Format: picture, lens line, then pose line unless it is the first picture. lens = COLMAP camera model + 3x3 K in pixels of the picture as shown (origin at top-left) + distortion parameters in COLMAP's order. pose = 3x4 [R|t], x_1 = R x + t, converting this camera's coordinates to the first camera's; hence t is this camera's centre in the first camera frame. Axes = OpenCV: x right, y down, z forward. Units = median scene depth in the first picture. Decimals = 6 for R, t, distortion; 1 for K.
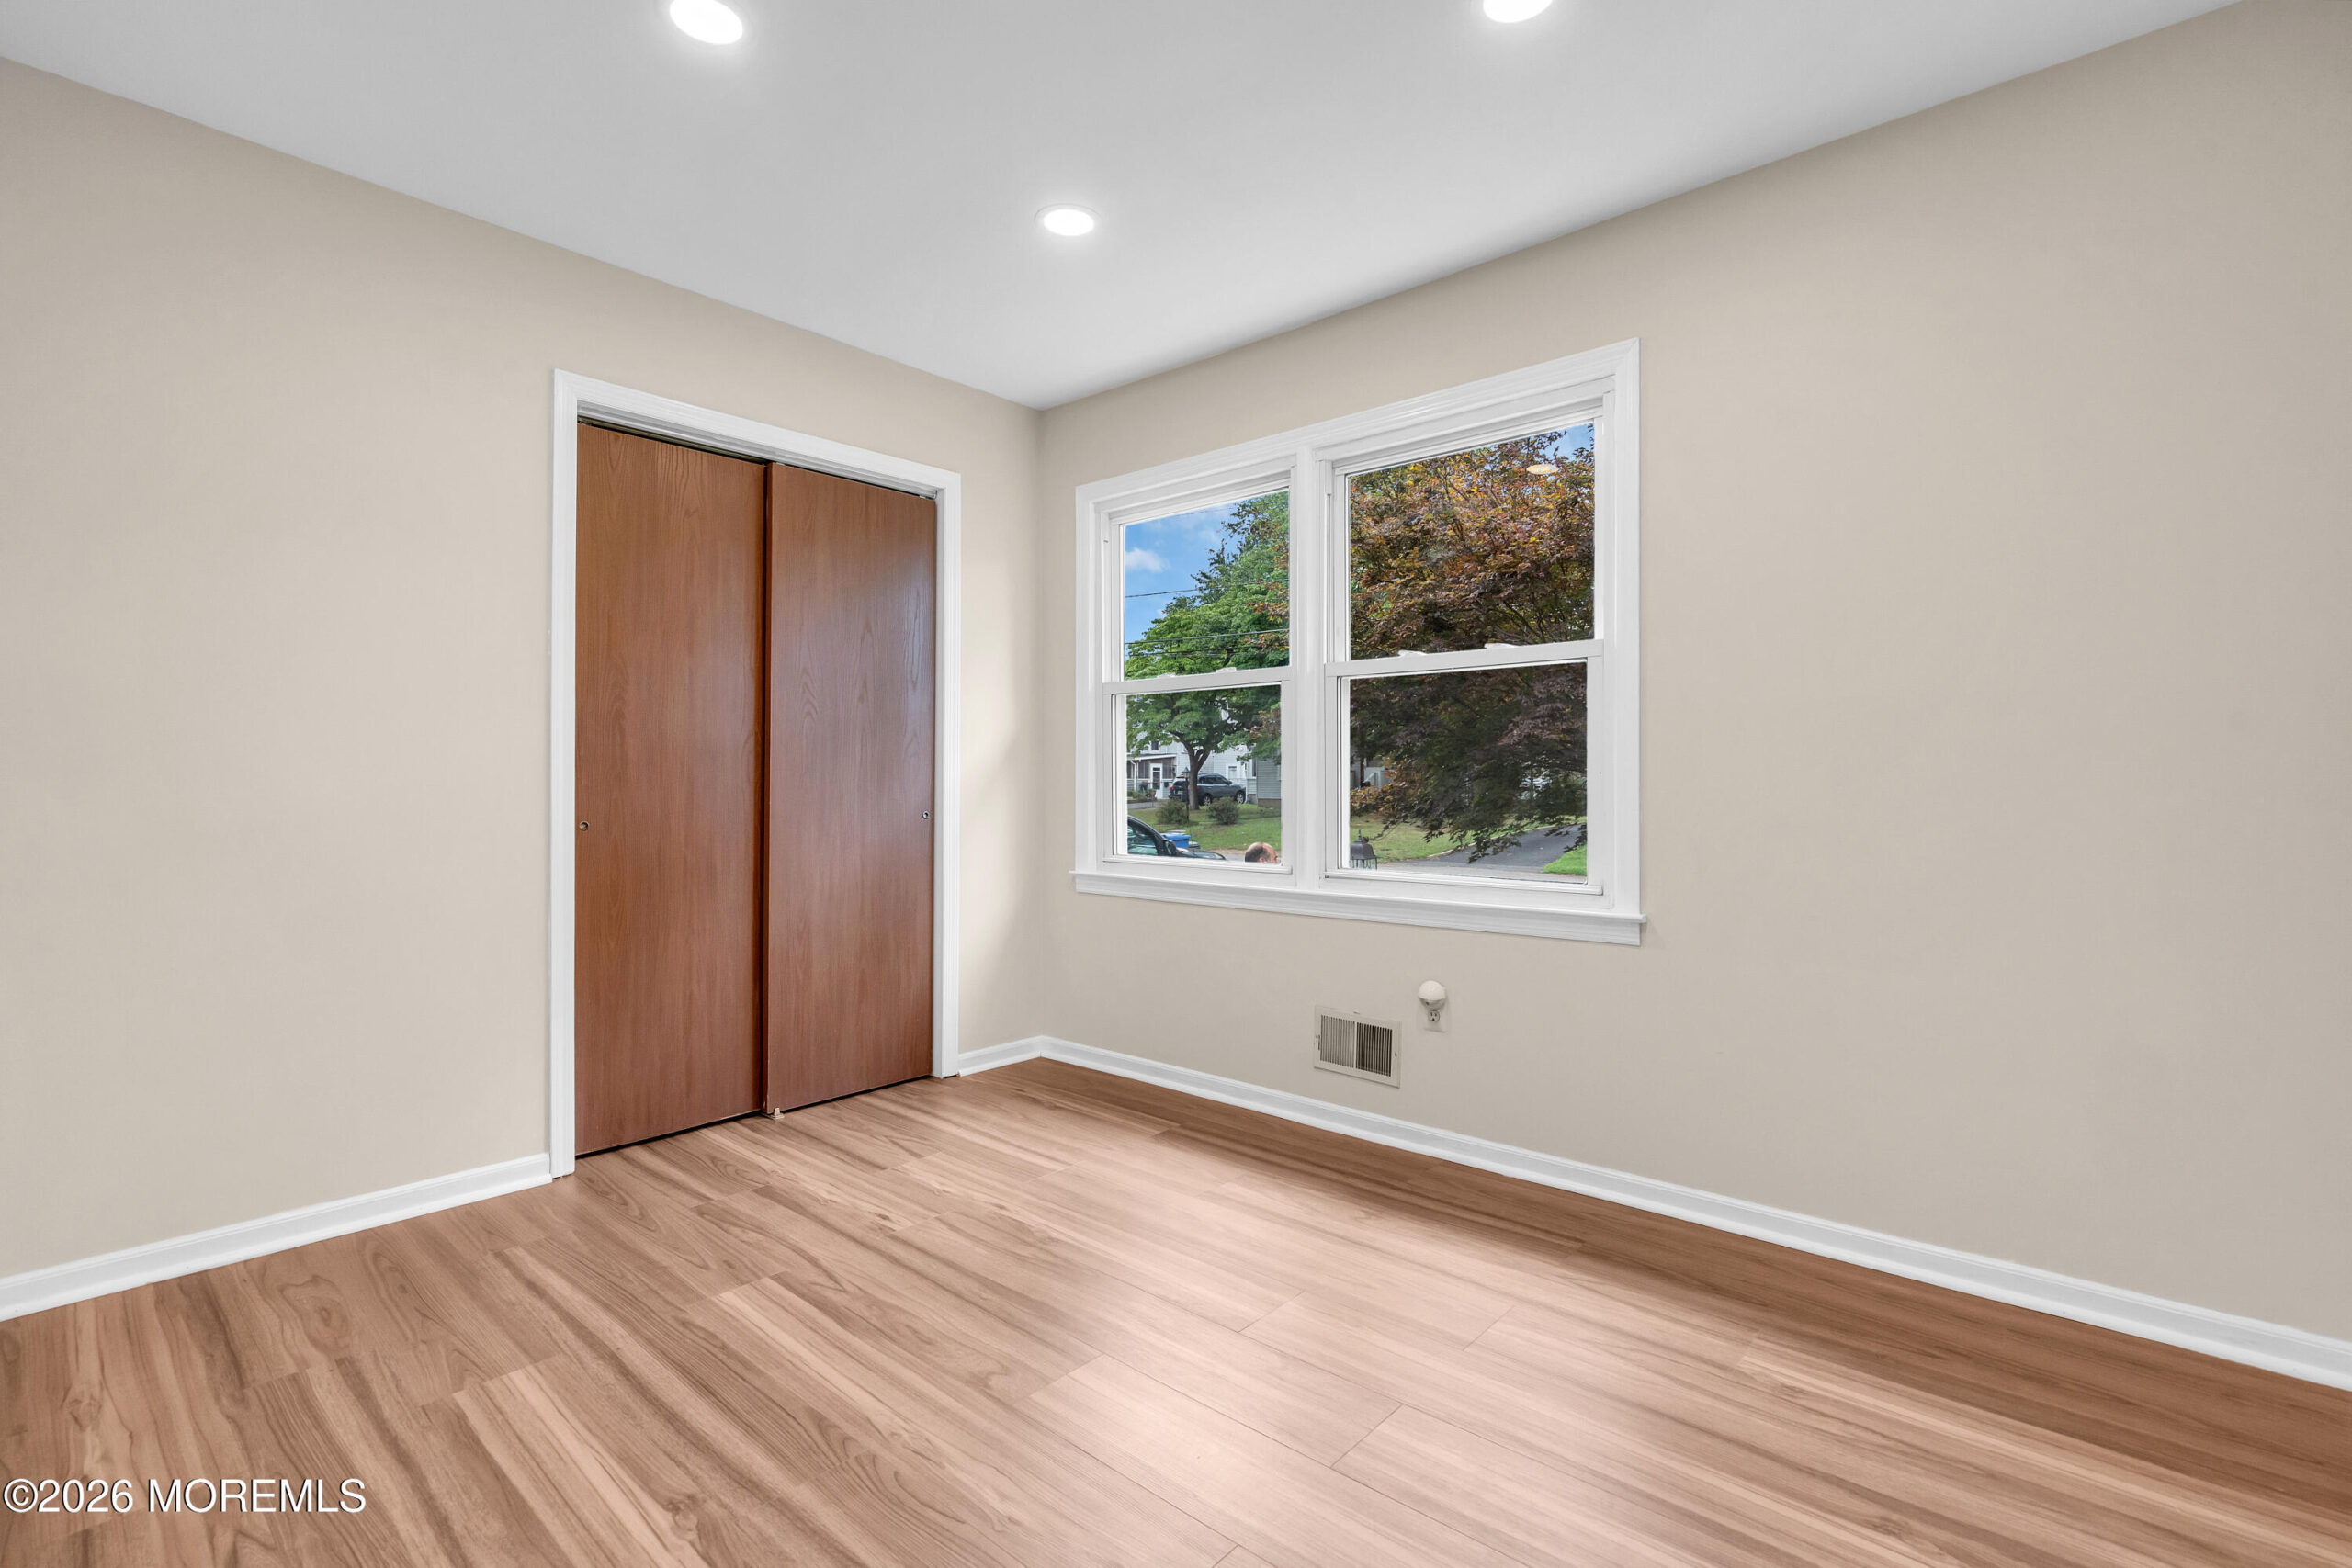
lens RADIAL K [[1092.6, 0, 1162.3], [0, 1092.6, 776.5], [0, 0, 1]] dist [0.001323, 0.000521]
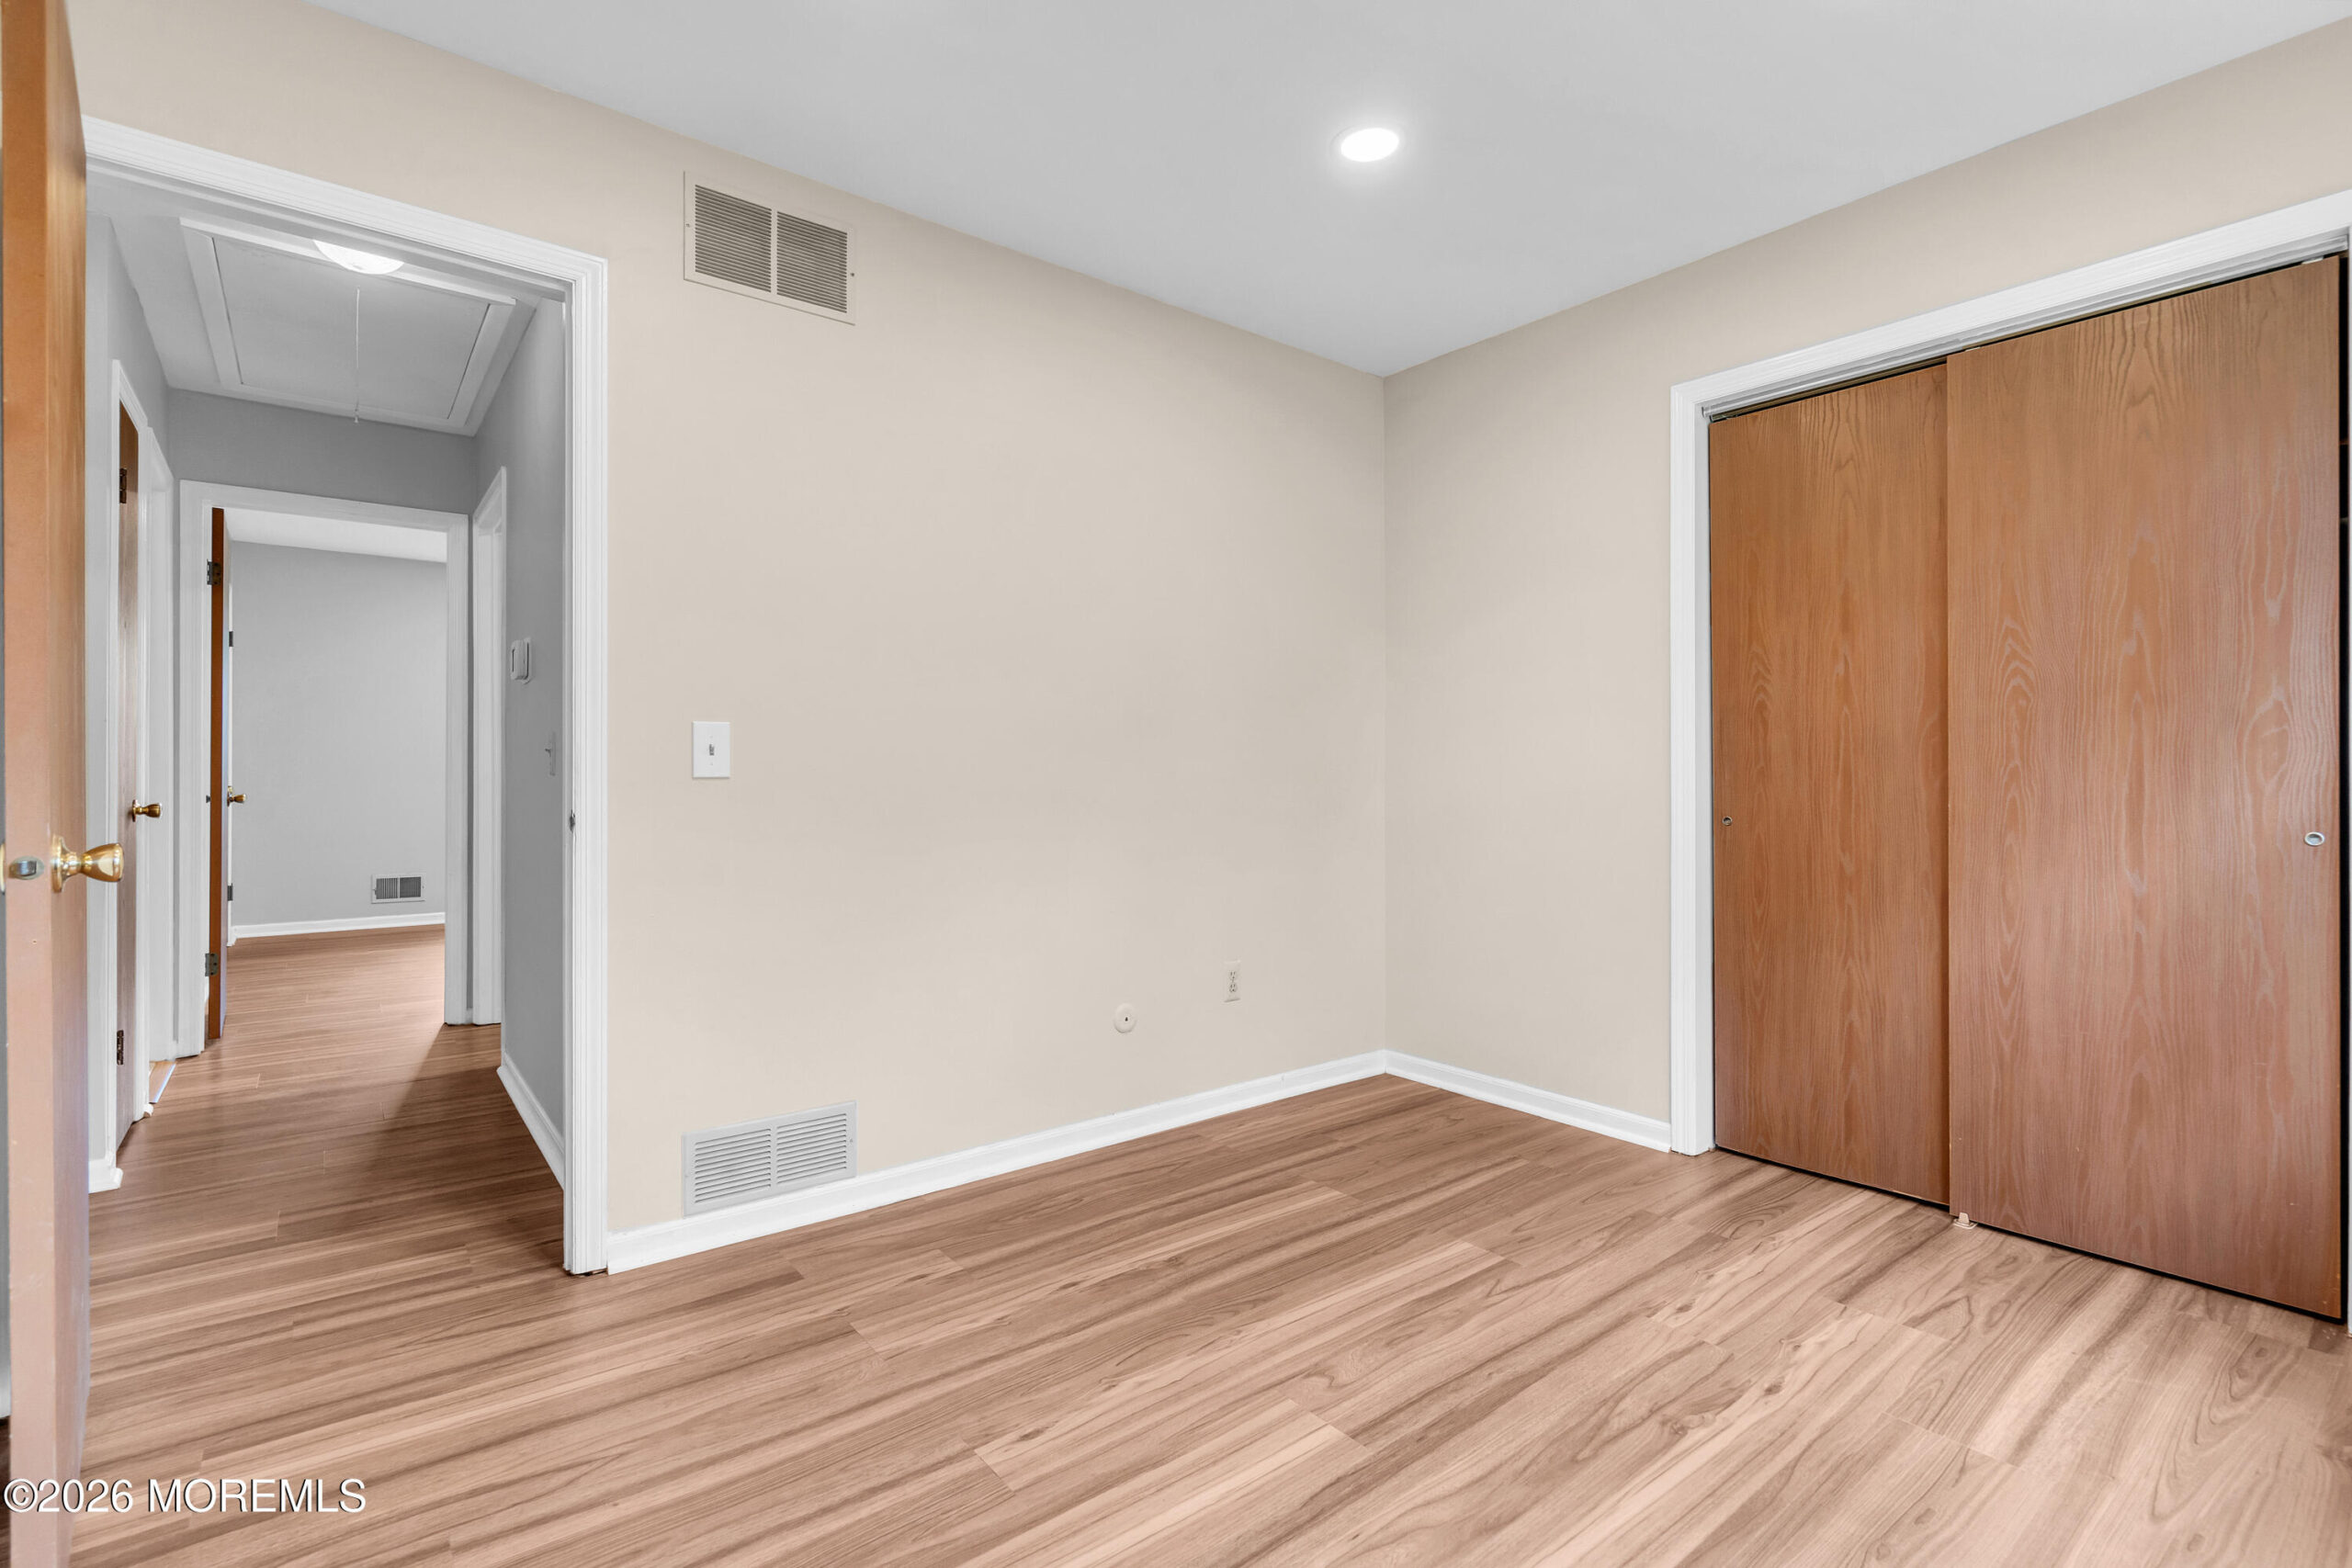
lens RADIAL K [[1092.6, 0, 1162.3], [0, 1092.6, 776.5], [0, 0, 1]] dist [0.001323, 0.000521]
pose [[-0.190996, 0.000318, -0.981591, 0.595819], [0.003514, 0.999994, -0.000360, 0.003083], [0.981585, -0.003518, -0.190996, 0.738880]]
